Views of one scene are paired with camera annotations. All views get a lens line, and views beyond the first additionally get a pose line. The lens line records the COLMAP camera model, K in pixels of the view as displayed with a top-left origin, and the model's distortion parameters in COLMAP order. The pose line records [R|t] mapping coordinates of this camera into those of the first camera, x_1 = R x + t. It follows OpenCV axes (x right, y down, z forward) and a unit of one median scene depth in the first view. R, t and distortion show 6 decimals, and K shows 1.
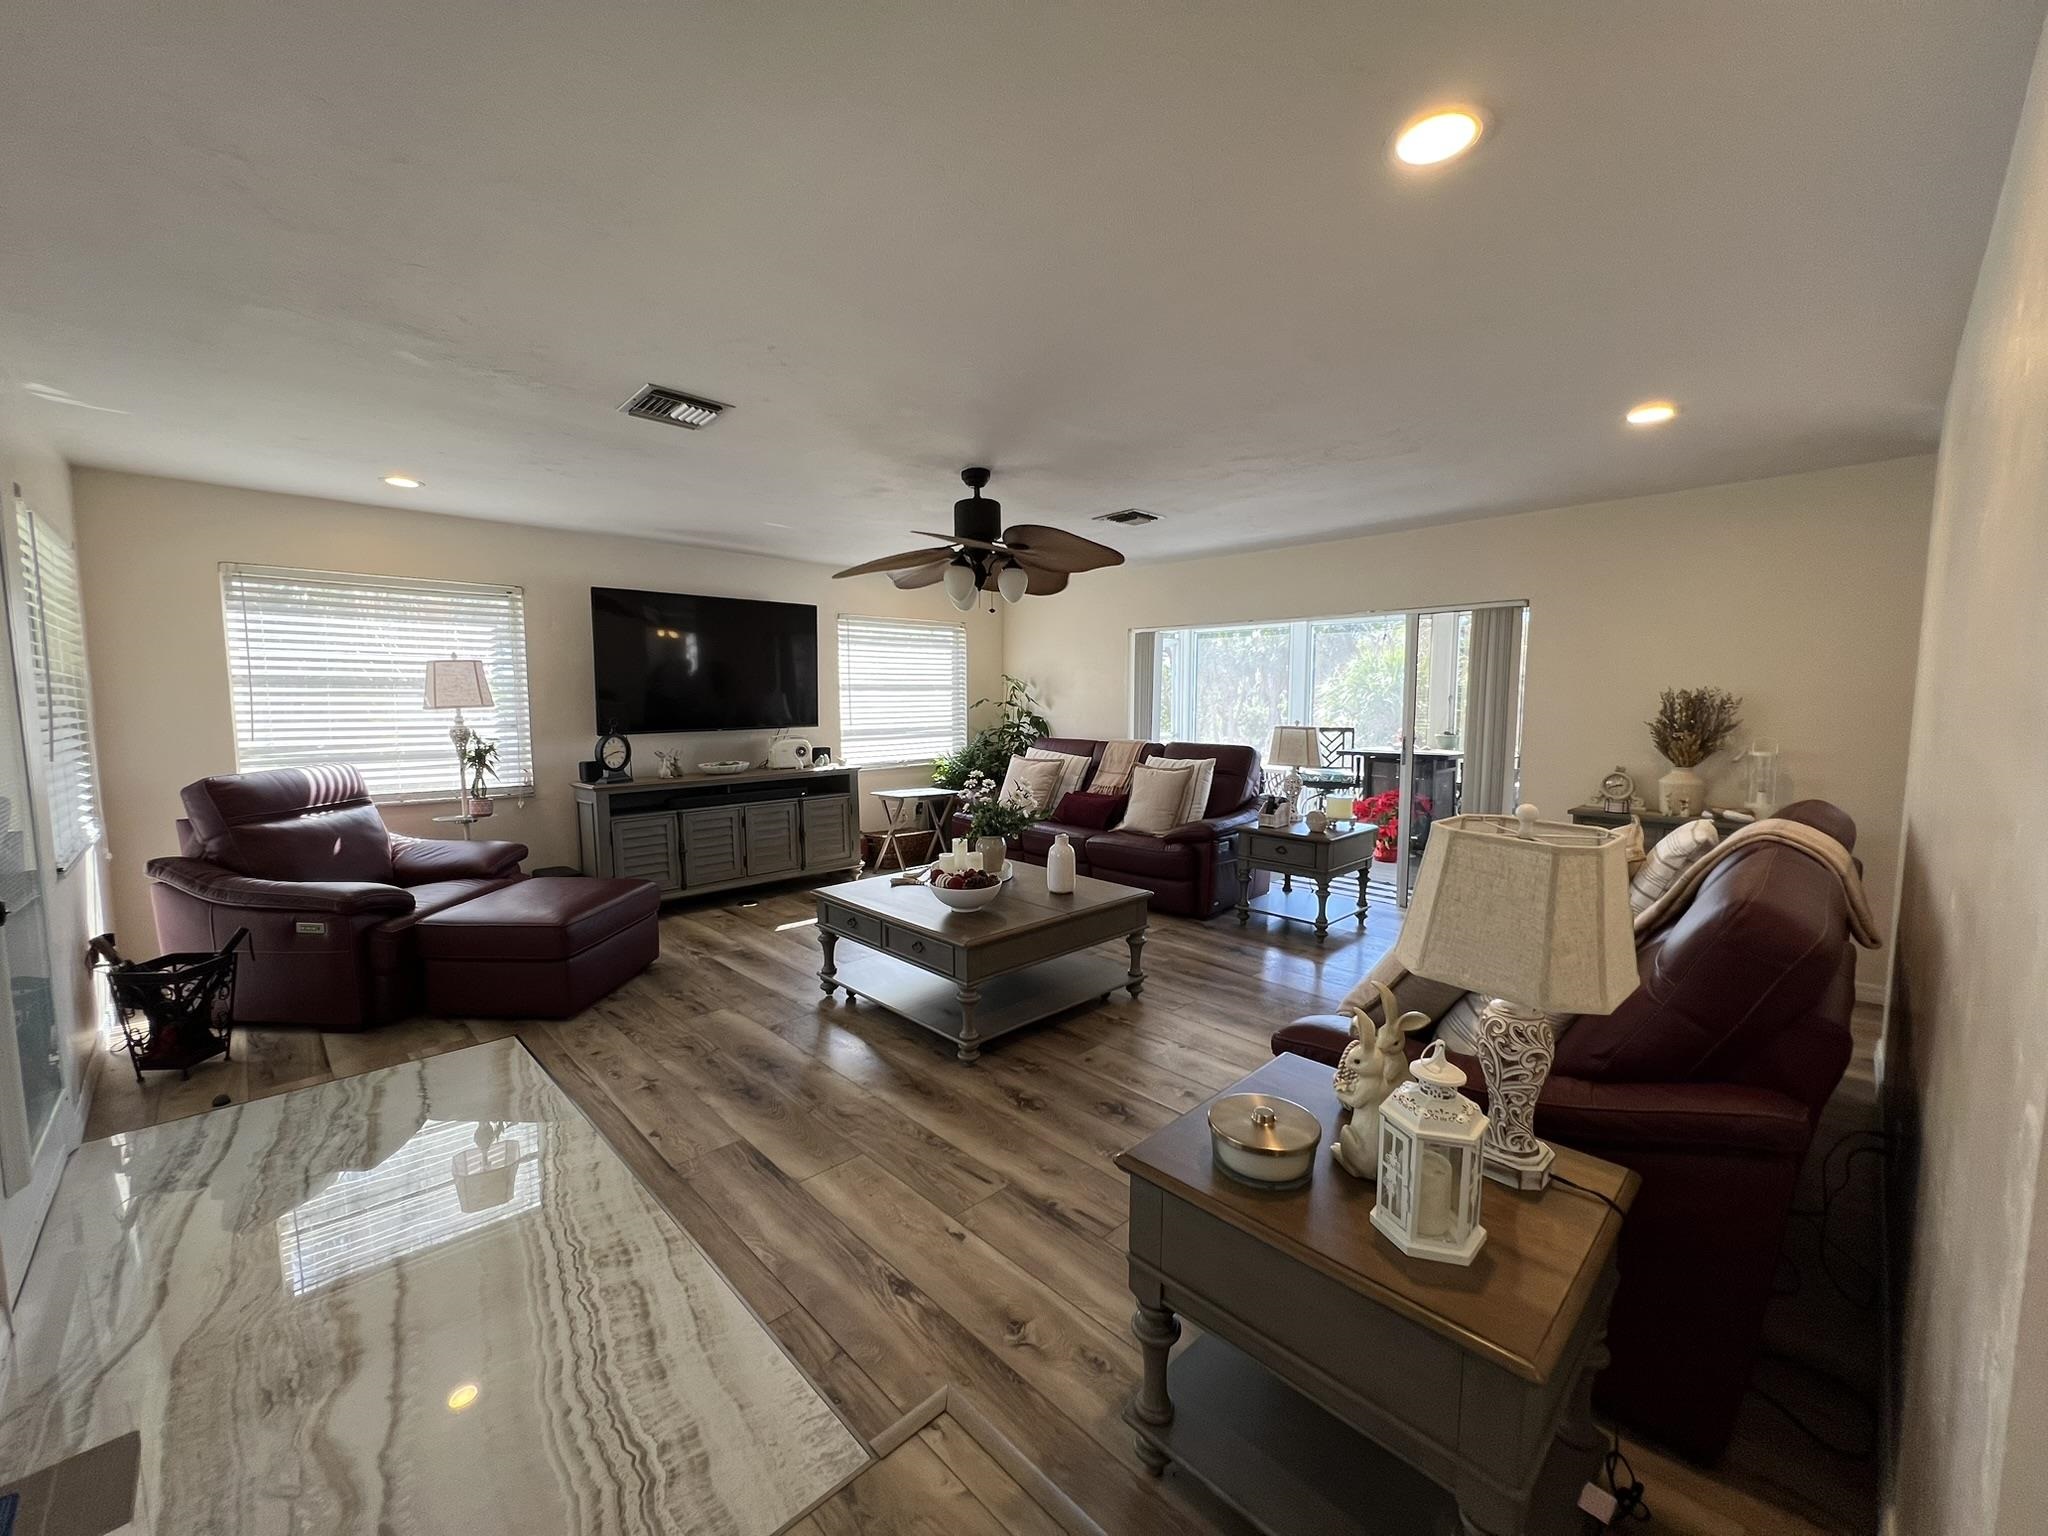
lens RADIAL K [[821.5, 0, 1020.6], [0, 821.5, 755.6], [0, 0, 1]] dist [-0.001221, 0.000118]
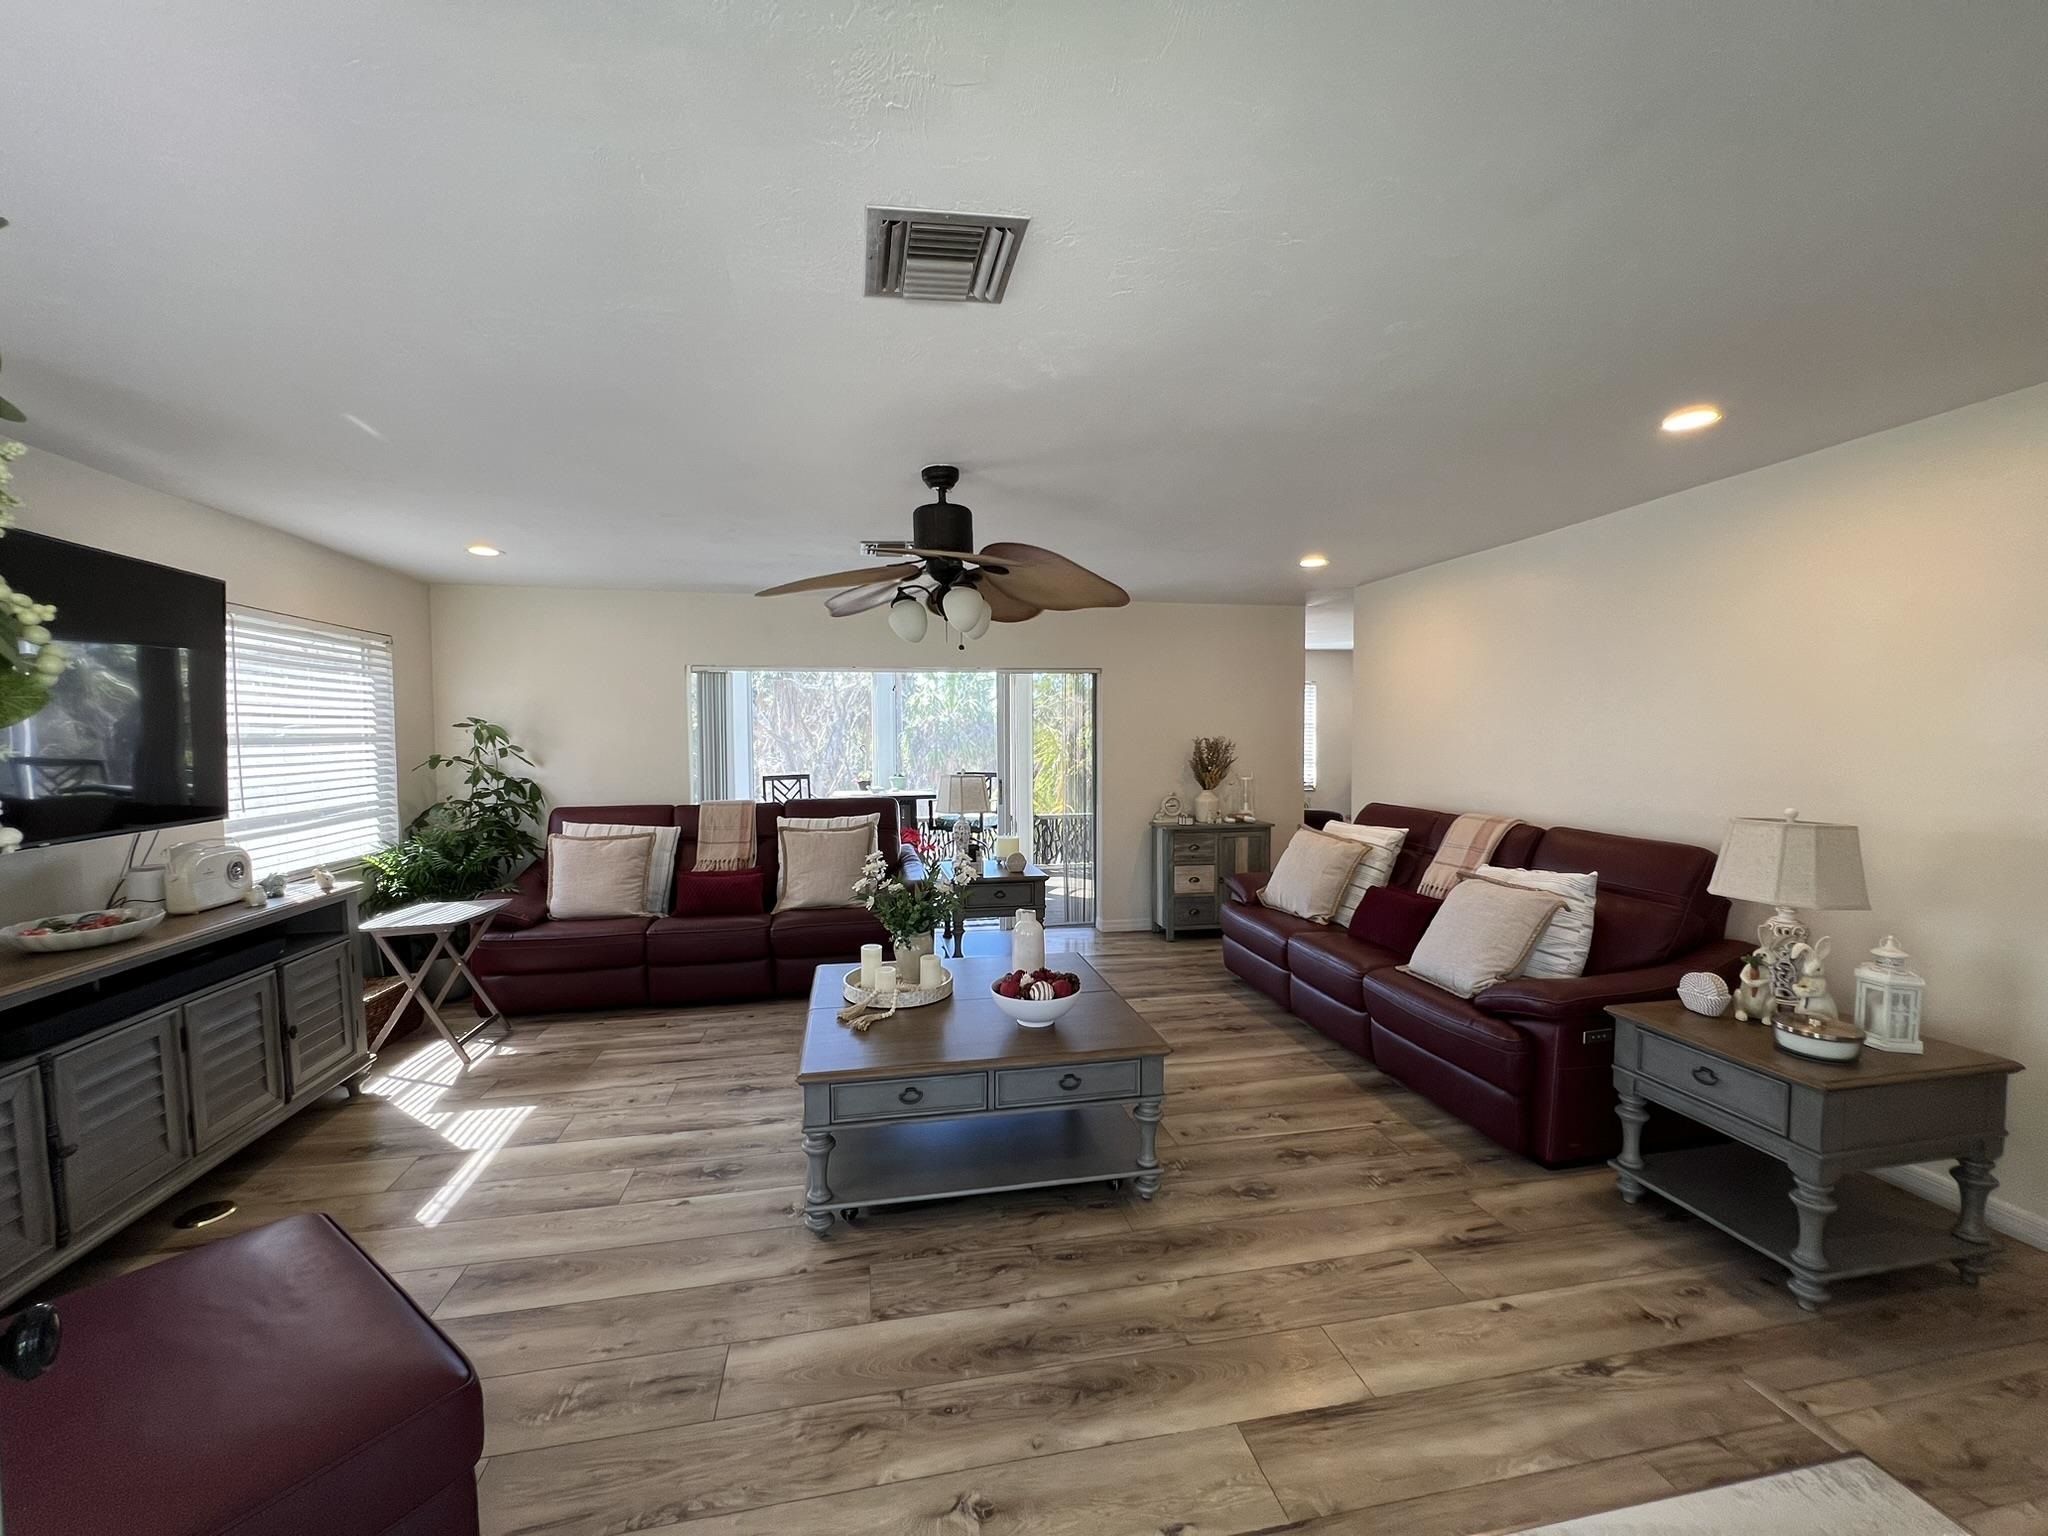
lens RADIAL K [[821.5, 0, 1017.7], [0, 821.5, 771.3], [0, 0, 1]] dist [-0.001221, 0.000118]
pose [[0.542804, -0.041938, 0.838811, -0.552396], [0.070088, 0.997531, 0.004519, -0.044189], [-0.836930, 0.056338, 0.544403, 0.430114]]
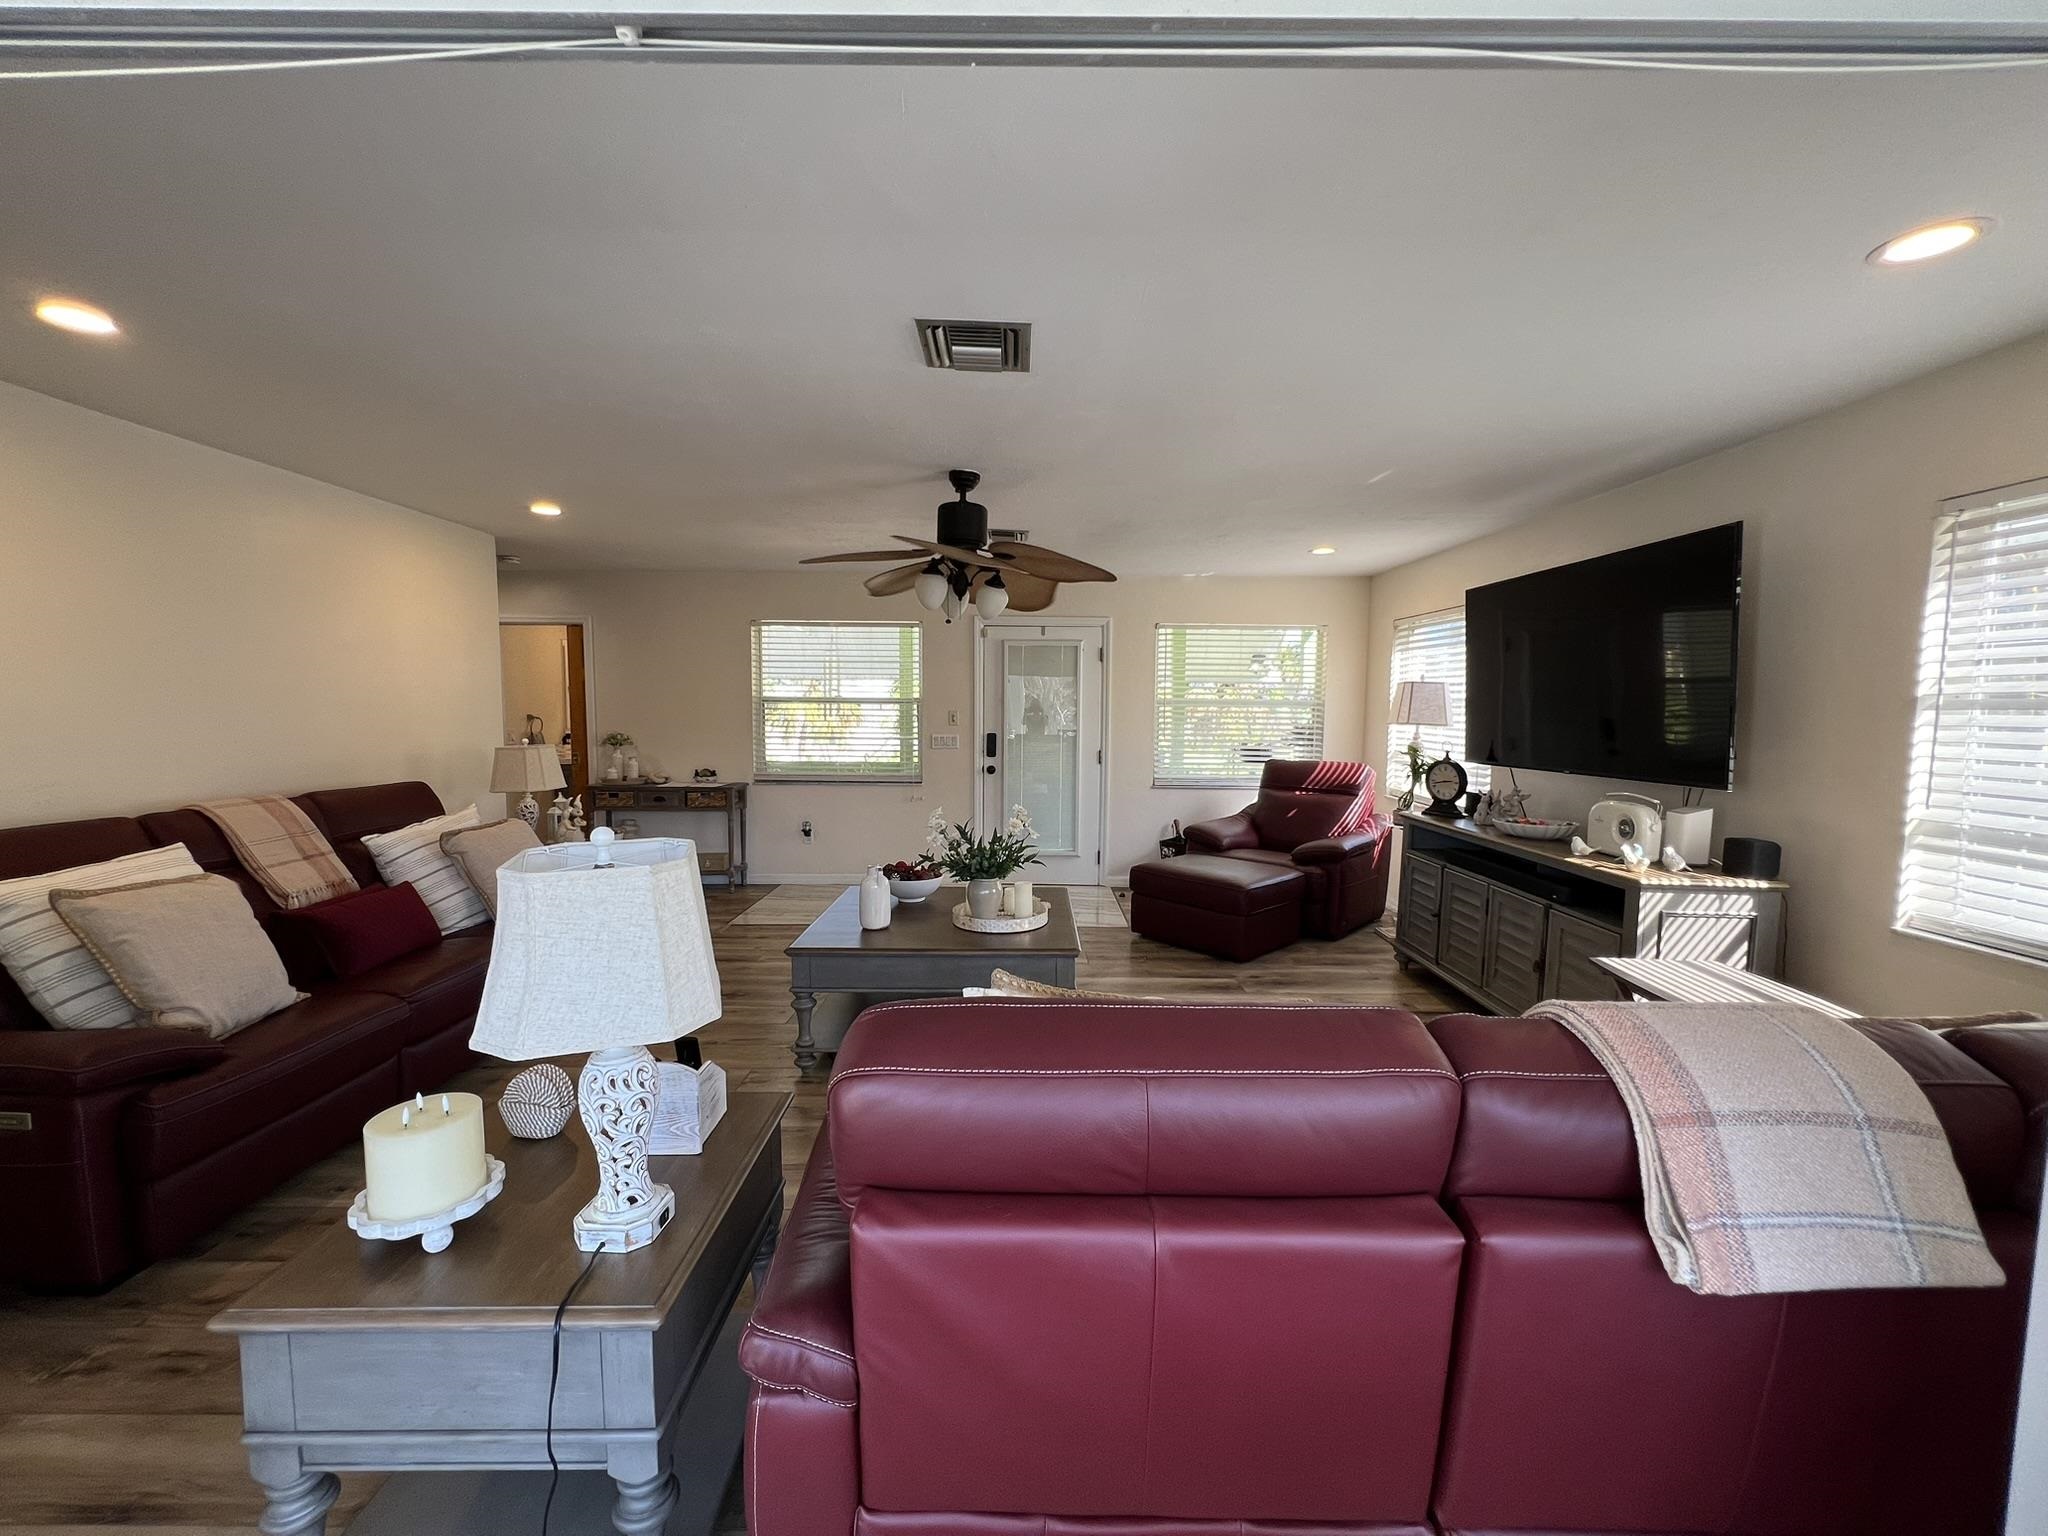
lens RADIAL K [[826.7, 0, 1027.7], [0, 826.7, 775.0], [0, 0, 1]] dist [0.000797, 0.000024]
pose [[-0.688478, 0.060368, -0.722741, 0.478776], [-0.056686, 0.989002, 0.136606, -0.114496], [0.723039, 0.135020, -0.677484, 1.401389]]
